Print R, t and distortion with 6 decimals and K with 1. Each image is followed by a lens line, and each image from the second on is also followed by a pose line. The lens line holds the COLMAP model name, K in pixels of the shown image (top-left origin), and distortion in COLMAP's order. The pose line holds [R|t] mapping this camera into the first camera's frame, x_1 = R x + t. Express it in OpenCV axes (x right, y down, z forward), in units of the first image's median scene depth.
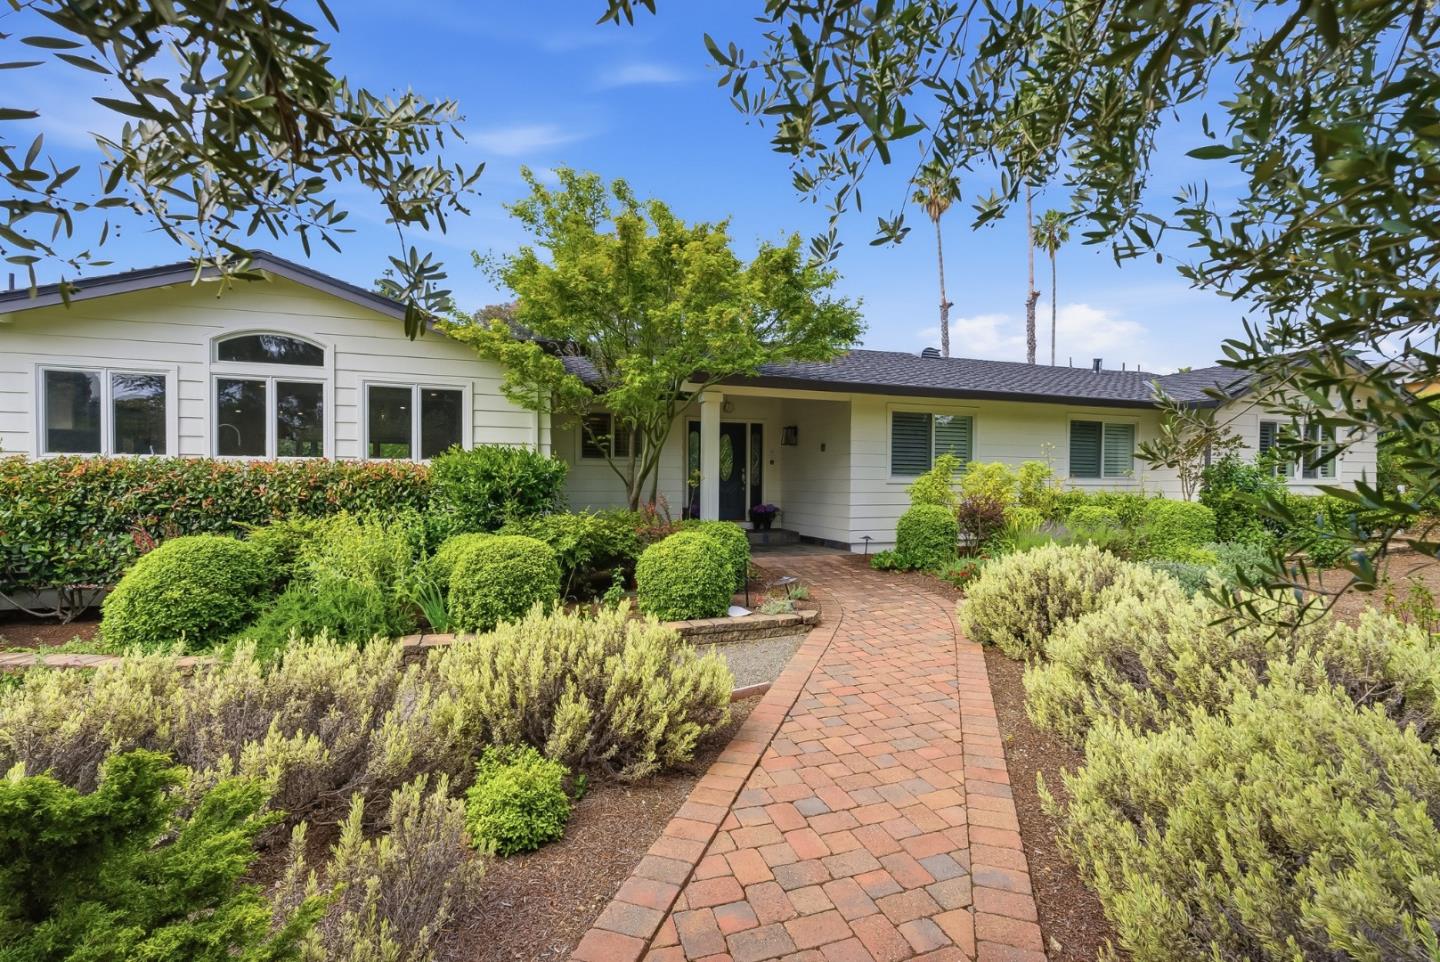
lens RADIAL K [[664.3, 0, 720.0], [0, 664.3, 481.0], [0, 0, 1]] dist [-0.000527, 0.000063]
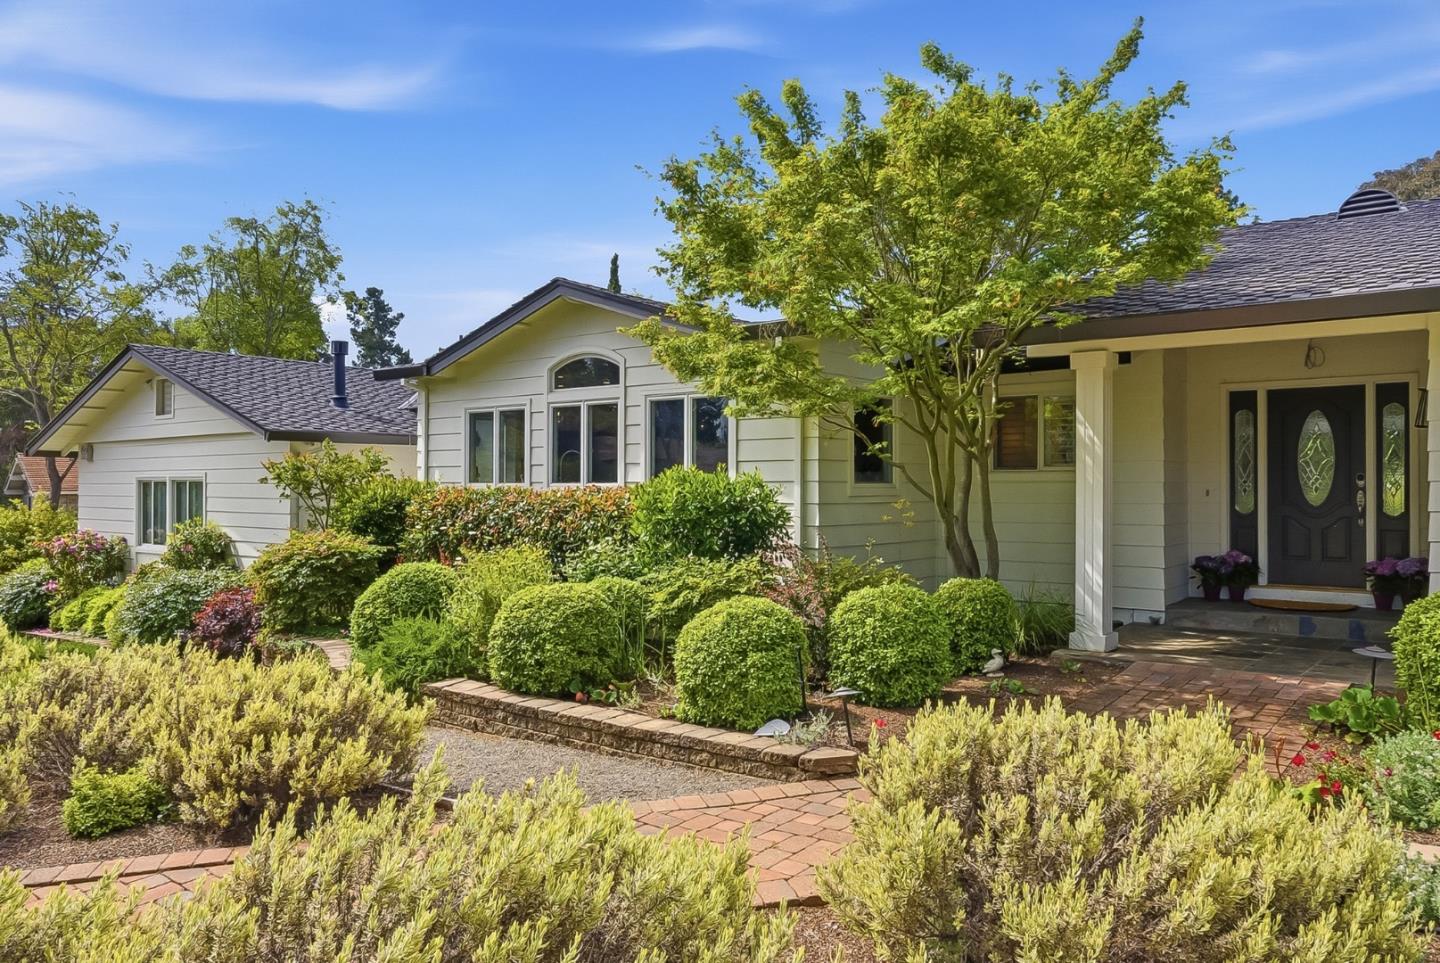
lens RADIAL K [[1033.9, 0, 740.2], [0, 1033.9, 481.3], [0, 0, 1]] dist [-0.008375, -0.001144]
pose [[0.531786, -0.005405, -0.846862, 0.716965], [0.007582, 0.999970, -0.001621, -0.034596], [0.846845, -0.005558, 0.531811, 0.381885]]
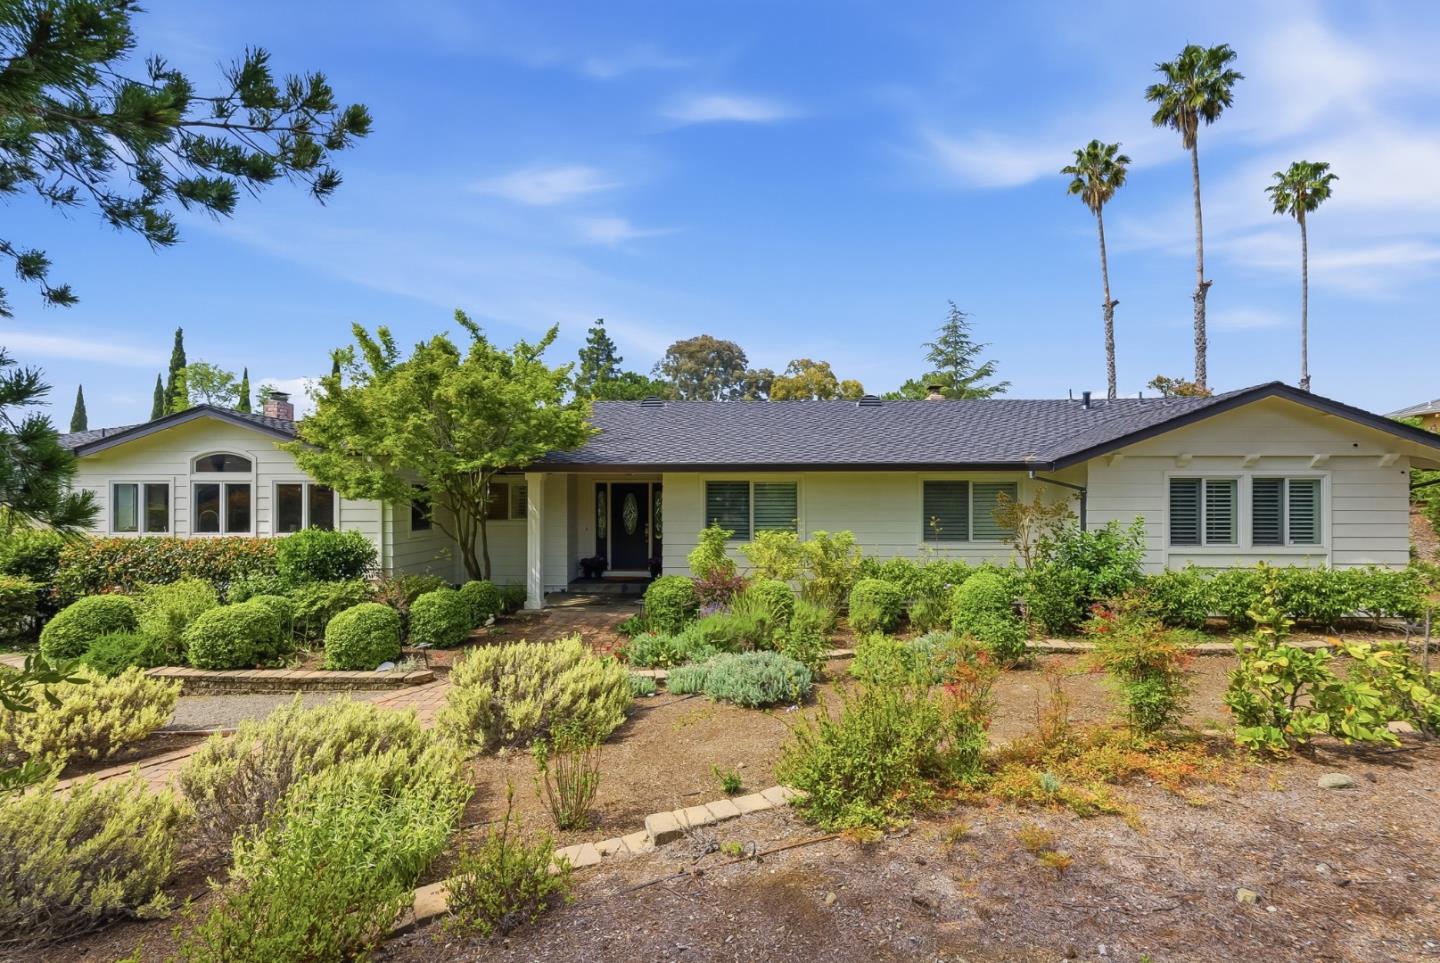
lens RADIAL K [[646.8, 0, 720.0], [0, 646.8, 481.5], [0, 0, 1]] dist [-0.000132, 0.000433]
pose [[0.920610, -0.005641, -0.390442, 0.975775], [0.004441, 0.999982, -0.003976, -0.143280], [0.390458, 0.001926, 0.920619, 0.058023]]
